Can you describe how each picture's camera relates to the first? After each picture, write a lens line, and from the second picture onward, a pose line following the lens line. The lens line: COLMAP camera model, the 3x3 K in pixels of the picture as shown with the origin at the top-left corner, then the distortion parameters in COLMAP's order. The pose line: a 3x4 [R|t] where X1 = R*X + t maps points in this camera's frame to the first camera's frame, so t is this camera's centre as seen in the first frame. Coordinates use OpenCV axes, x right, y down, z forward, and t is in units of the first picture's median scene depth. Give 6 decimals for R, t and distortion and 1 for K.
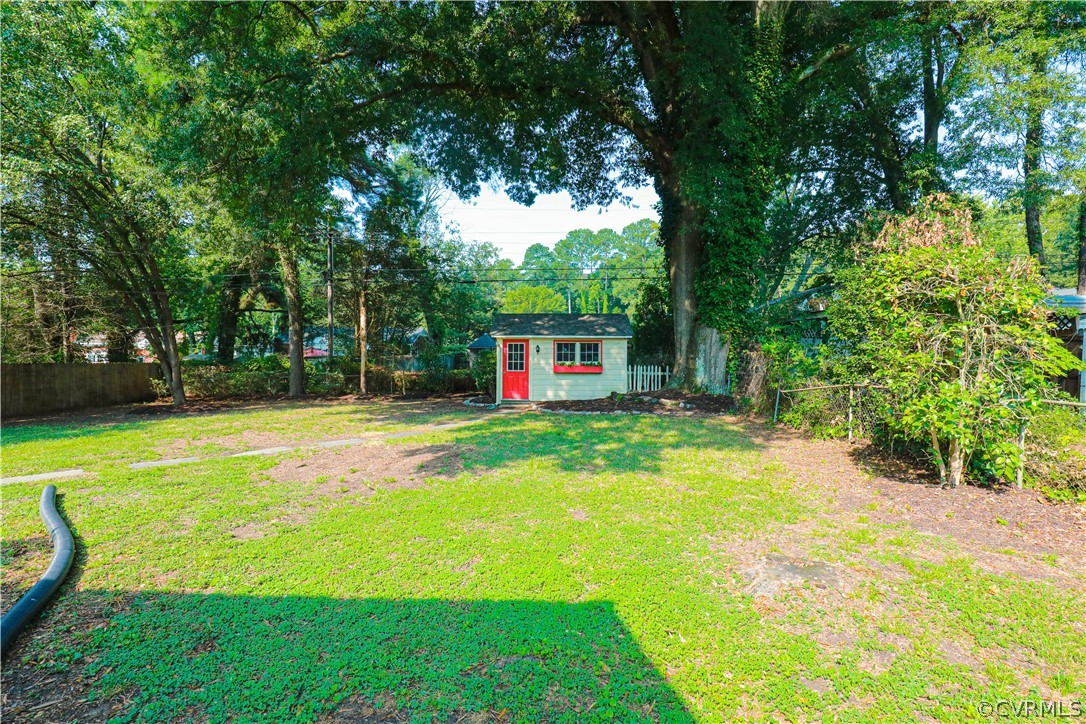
lens RADIAL K [[503.3, 0, 551.7], [0, 503.3, 365.4], [0, 0, 1]] dist [-0.035933, 0.000206]
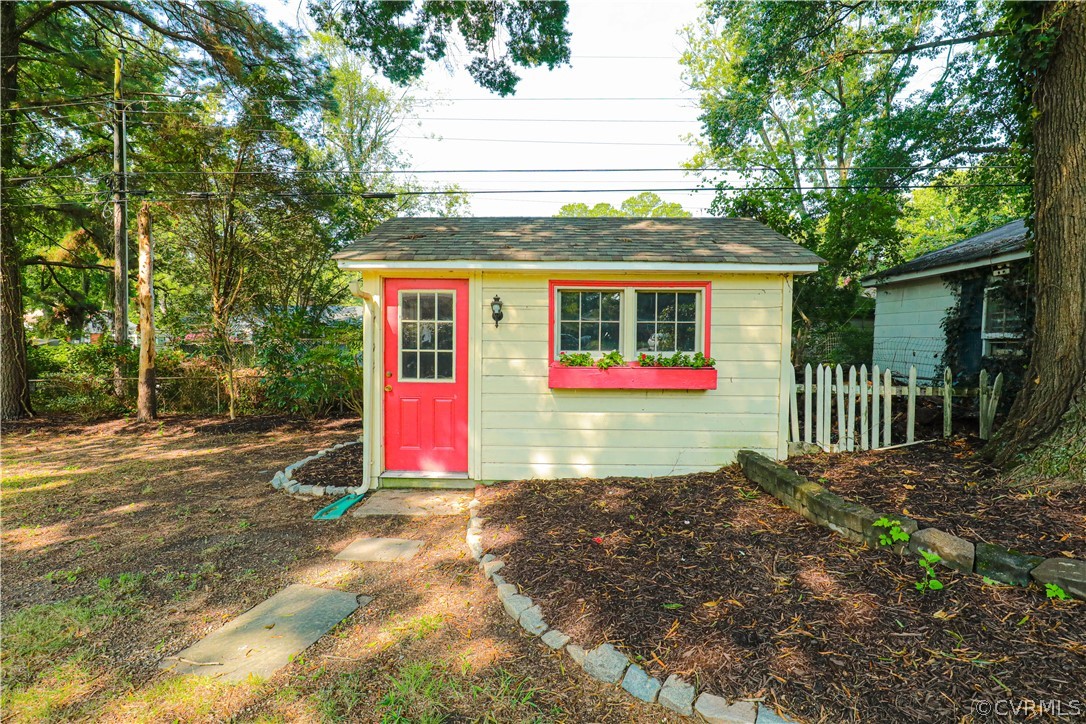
lens RADIAL K [[503.3, 0, 551.7], [0, 503.3, 365.4], [0, 0, 1]] dist [-0.035933, 0.000206]
pose [[0.999823, 0.001560, 0.018765, -0.001153], [-0.001978, 0.999749, 0.022319, -0.006002], [-0.018726, -0.022352, 0.999575, 0.692197]]
